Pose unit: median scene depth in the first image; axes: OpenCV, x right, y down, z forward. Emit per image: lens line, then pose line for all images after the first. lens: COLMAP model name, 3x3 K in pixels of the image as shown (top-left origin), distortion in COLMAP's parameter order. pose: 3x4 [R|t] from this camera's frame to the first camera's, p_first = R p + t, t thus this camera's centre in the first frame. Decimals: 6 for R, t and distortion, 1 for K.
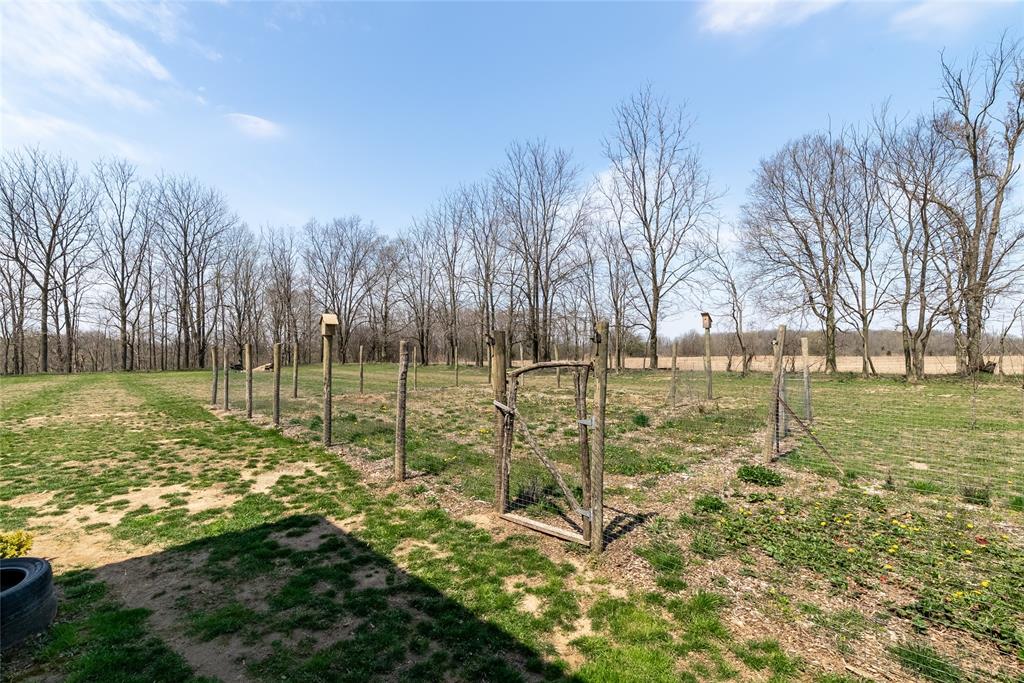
lens RADIAL K [[472.1, 0, 507.3], [0, 472.1, 343.4], [0, 0, 1]] dist [0.000067, -0.000130]
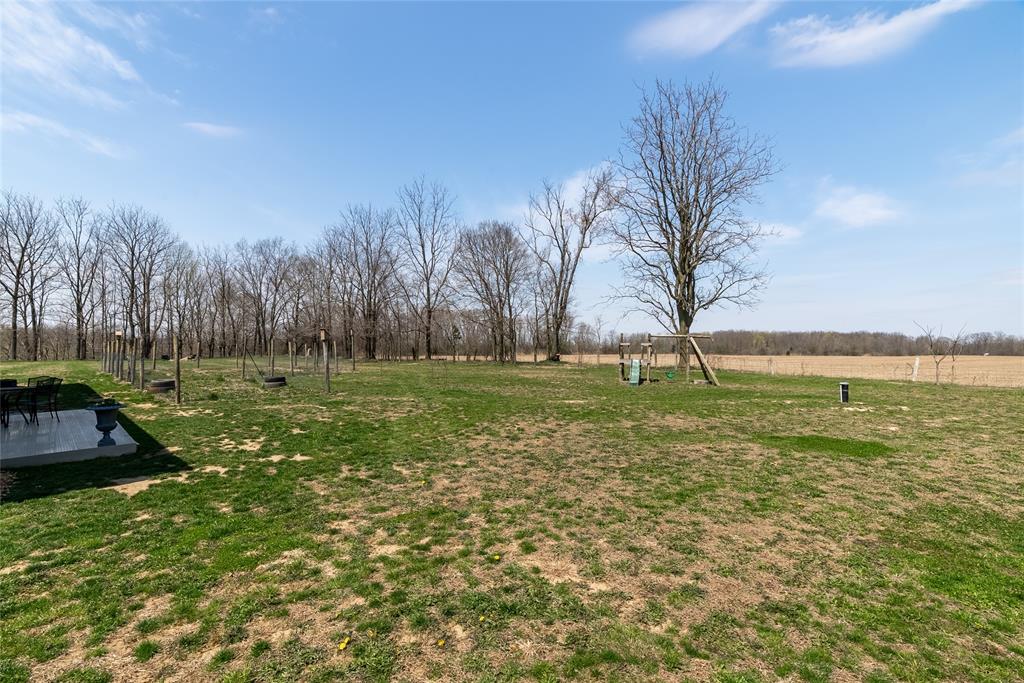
lens RADIAL K [[472.1, 0, 516.9], [0, 472.1, 341.8], [0, 0, 1]] dist [0.000067, -0.000130]
pose [[0.998915, 0.013280, 0.044640, 0.274298], [-0.013560, 0.999890, 0.005983, -0.013282], [-0.044556, -0.006582, 0.998985, -0.288649]]
